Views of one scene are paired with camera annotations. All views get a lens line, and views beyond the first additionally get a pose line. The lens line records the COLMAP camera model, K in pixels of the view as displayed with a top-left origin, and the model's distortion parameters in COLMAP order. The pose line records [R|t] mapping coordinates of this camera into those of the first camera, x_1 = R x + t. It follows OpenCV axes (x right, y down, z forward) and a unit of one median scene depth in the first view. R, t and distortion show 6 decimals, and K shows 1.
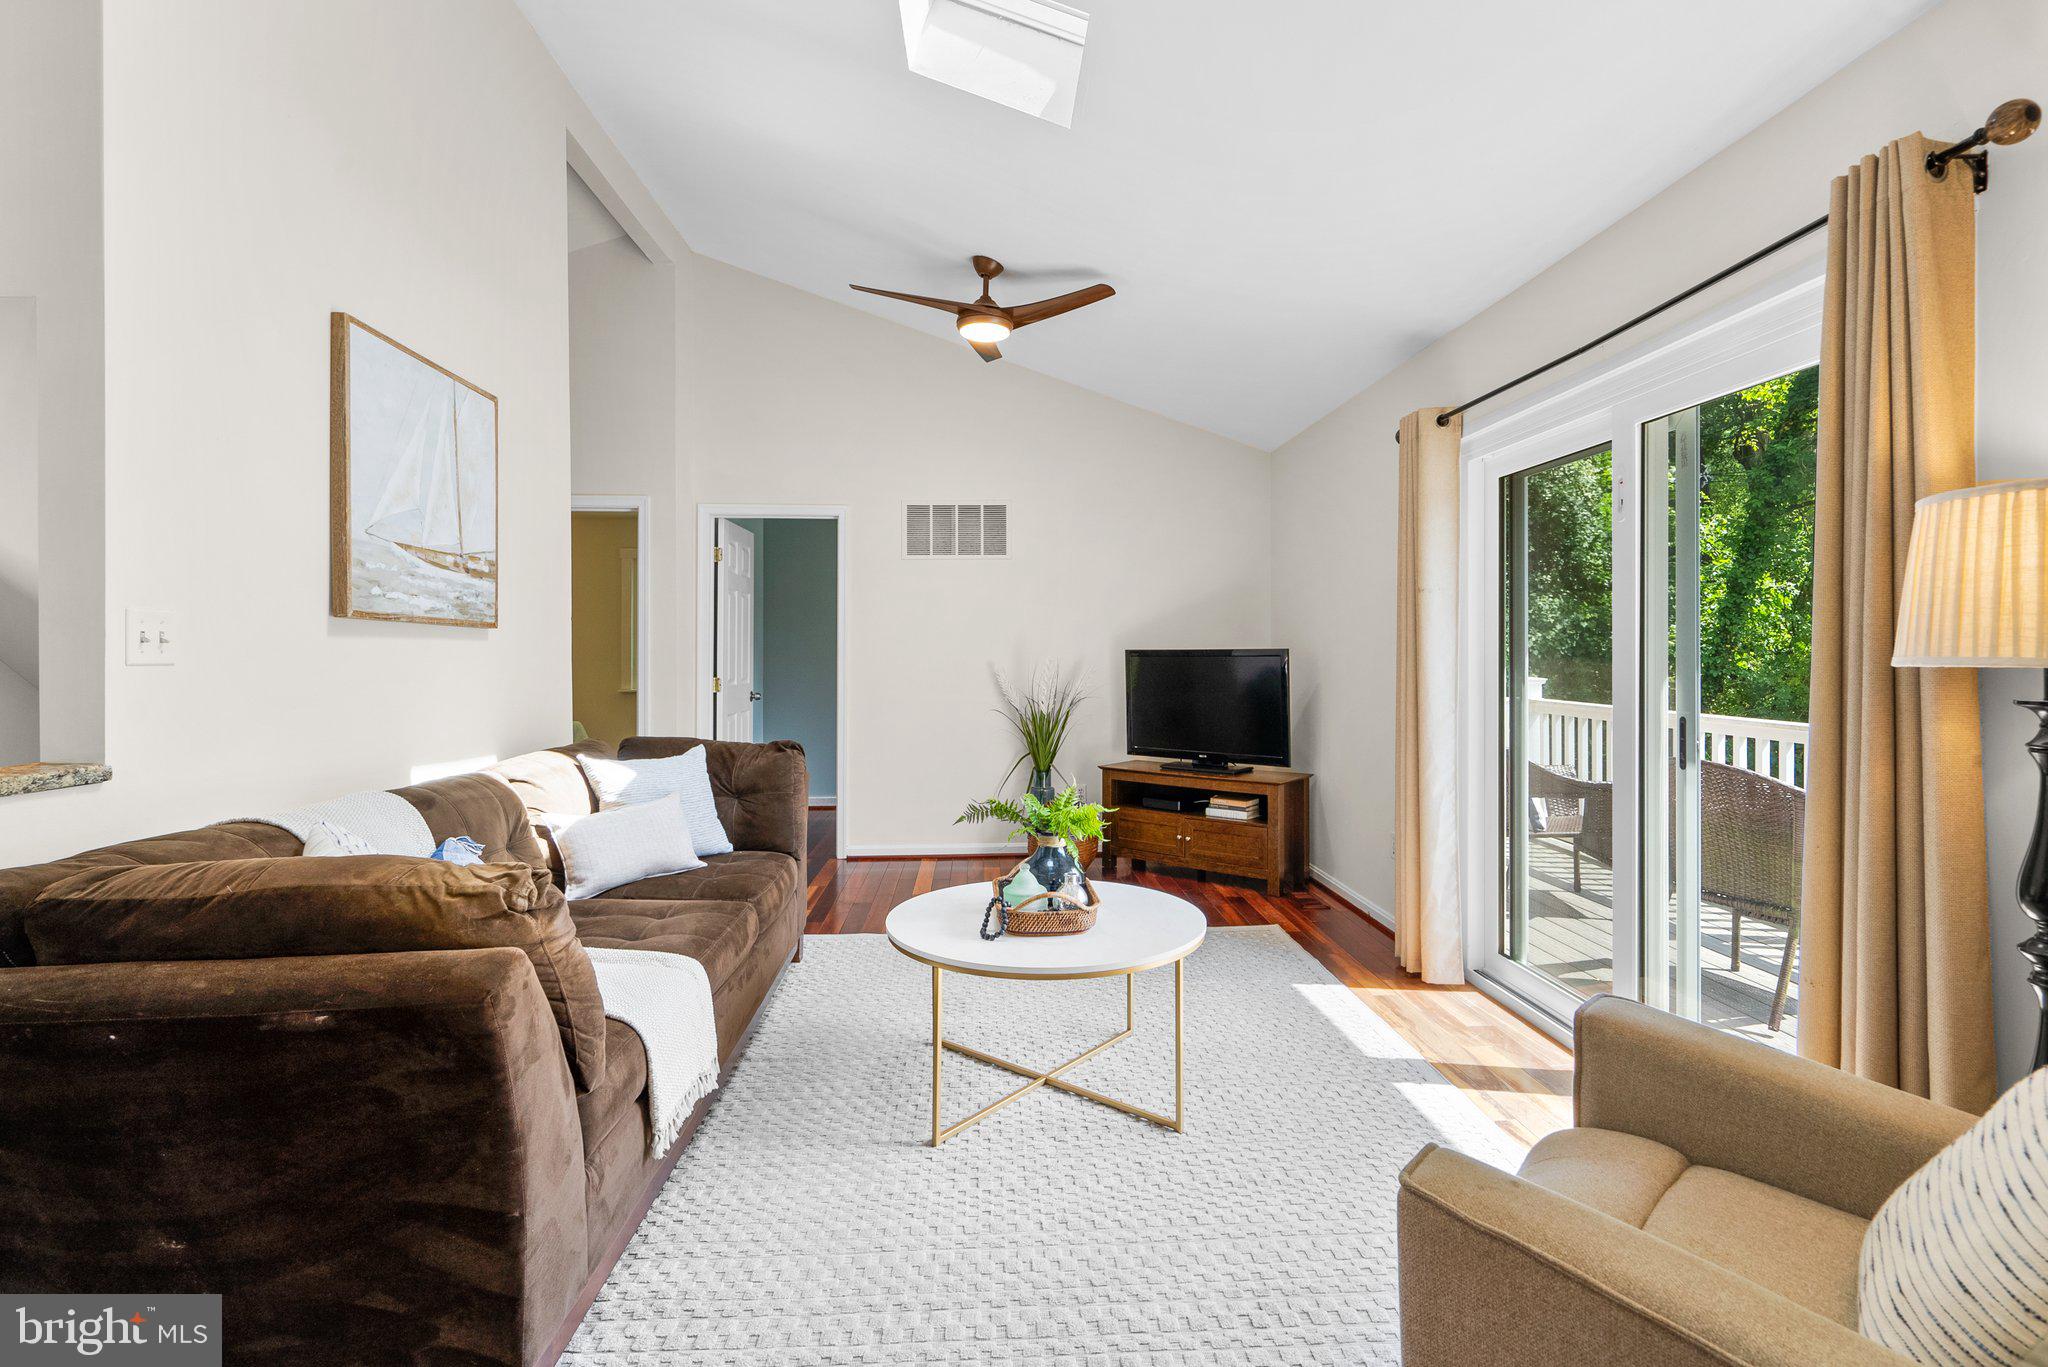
lens RADIAL K [[943.3, 0, 1030.9], [0, 943.3, 643.6], [0, 0, 1]] dist [-0.005605, 0.001670]
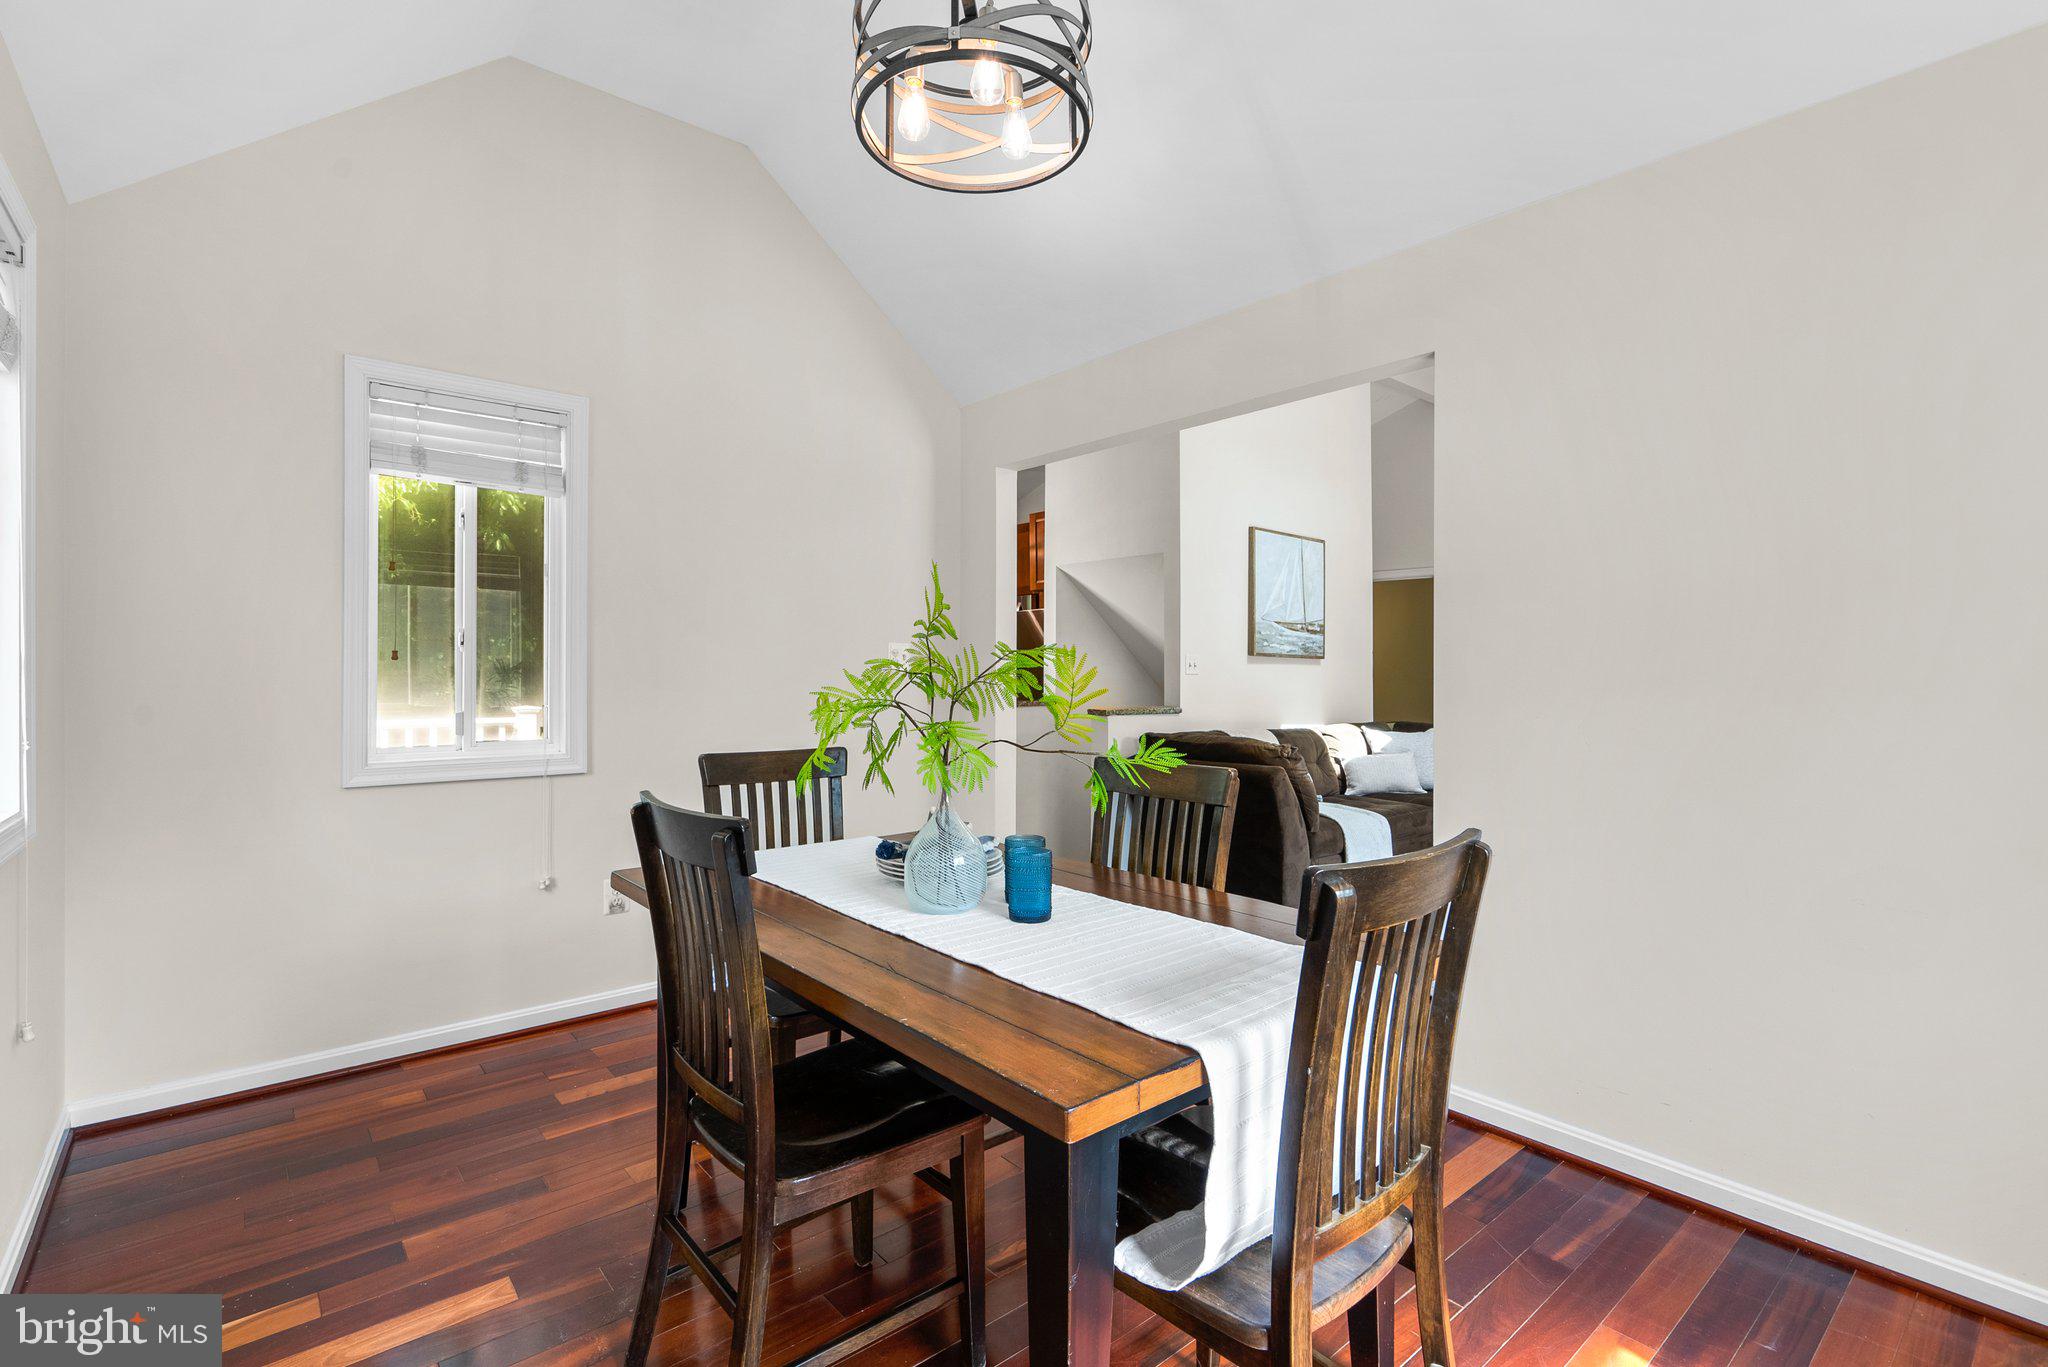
lens RADIAL K [[943.3, 0, 1017.8], [0, 943.3, 683.3], [0, 0, 1]] dist [-0.005605, 0.001670]
pose [[0.596075, 0.013327, -0.802818, 0.689671], [0.001293, 0.999845, 0.017557, -0.001144], [0.802927, -0.011503, 0.595966, -0.744570]]
